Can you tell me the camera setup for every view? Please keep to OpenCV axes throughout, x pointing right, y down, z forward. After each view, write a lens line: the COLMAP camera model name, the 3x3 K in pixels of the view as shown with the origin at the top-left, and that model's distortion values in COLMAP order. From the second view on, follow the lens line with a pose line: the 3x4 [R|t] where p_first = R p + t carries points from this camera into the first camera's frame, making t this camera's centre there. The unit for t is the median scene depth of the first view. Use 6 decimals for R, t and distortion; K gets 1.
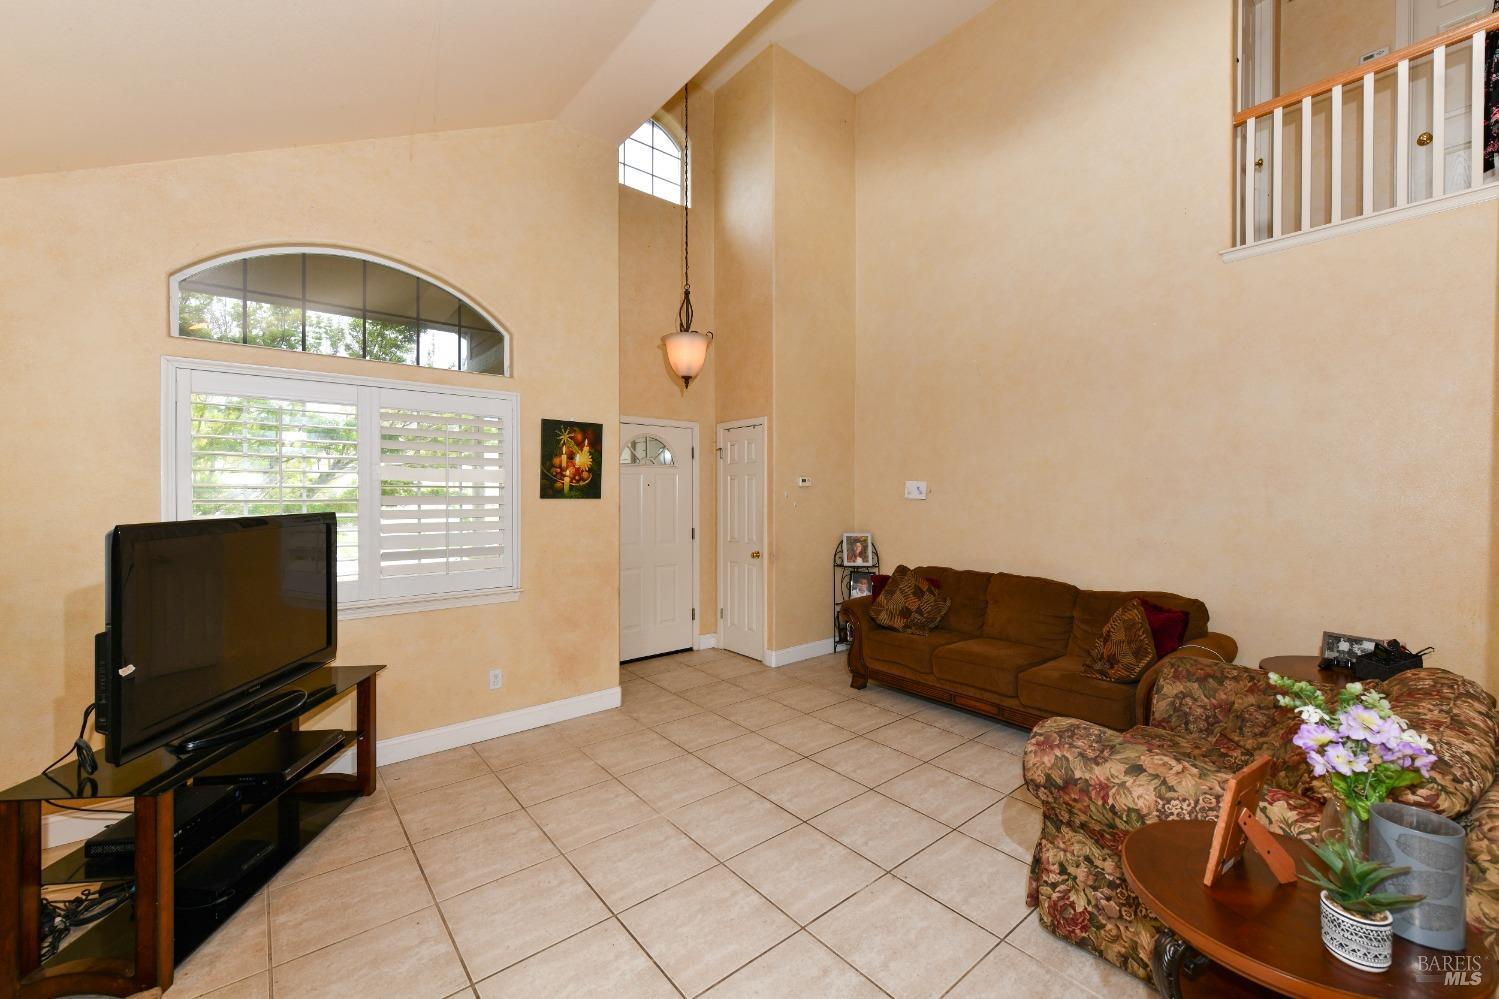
lens RADIAL K [[611.8, 0, 755.8], [0, 611.8, 495.5], [0, 0, 1]] dist [0.004170, -0.001365]
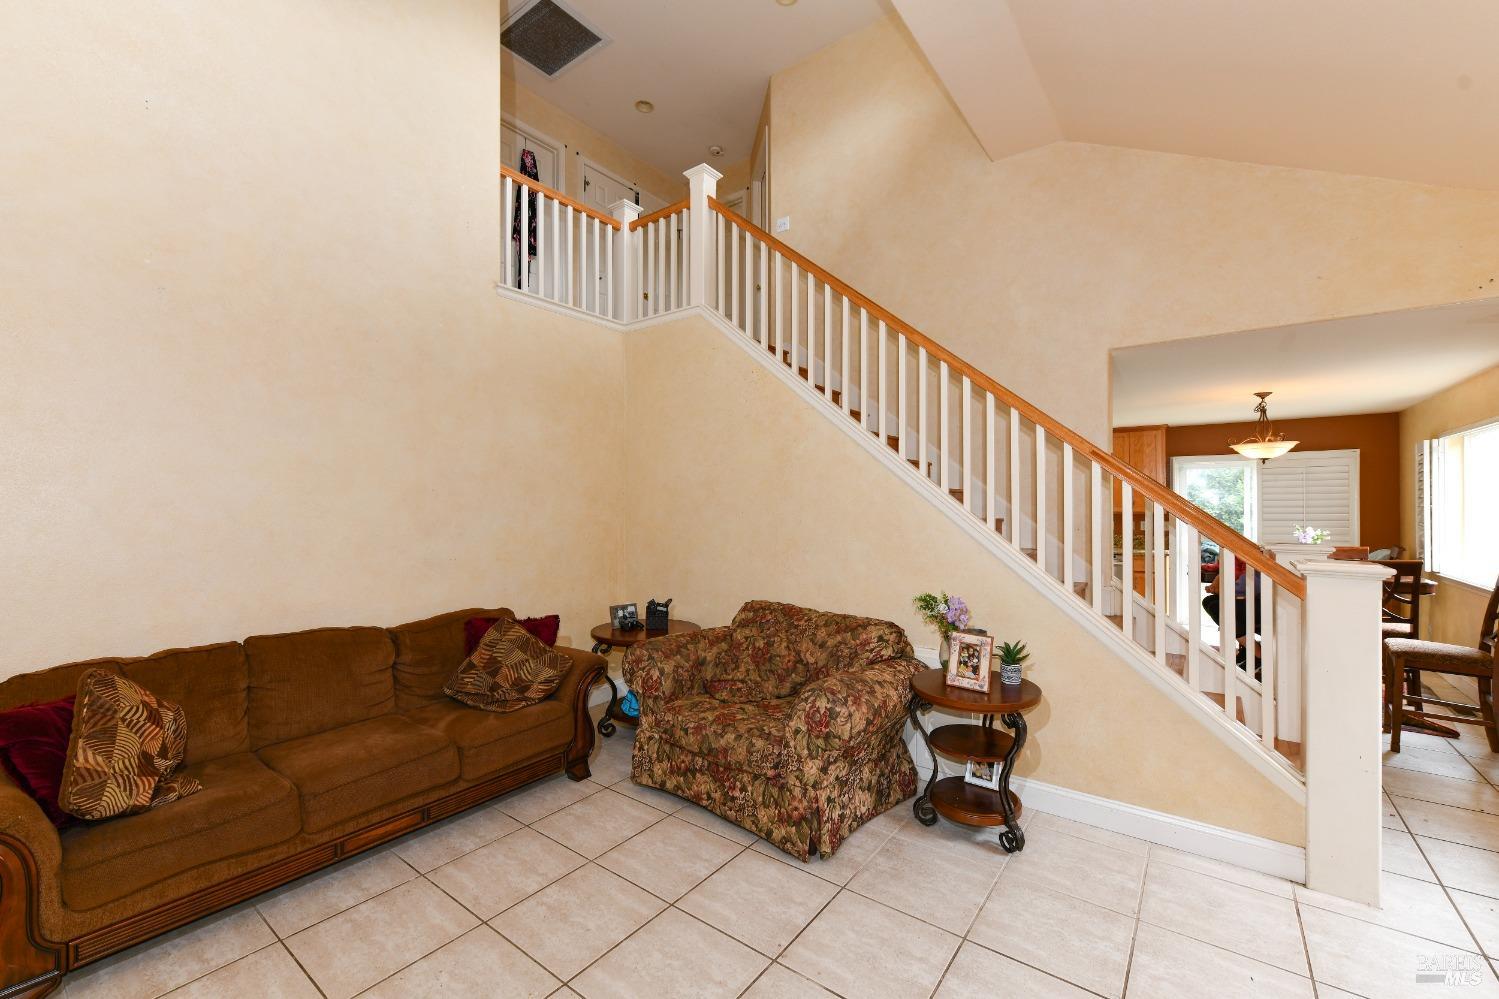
lens RADIAL K [[611.8, 0, 762.5], [0, 611.8, 503.3], [0, 0, 1]] dist [0.004170, -0.001365]
pose [[-0.240428, 0.003614, 0.970660, -0.498934], [0.007021, 0.999973, -0.001984, -0.004454], [-0.970642, 0.006338, -0.240447, 1.019784]]
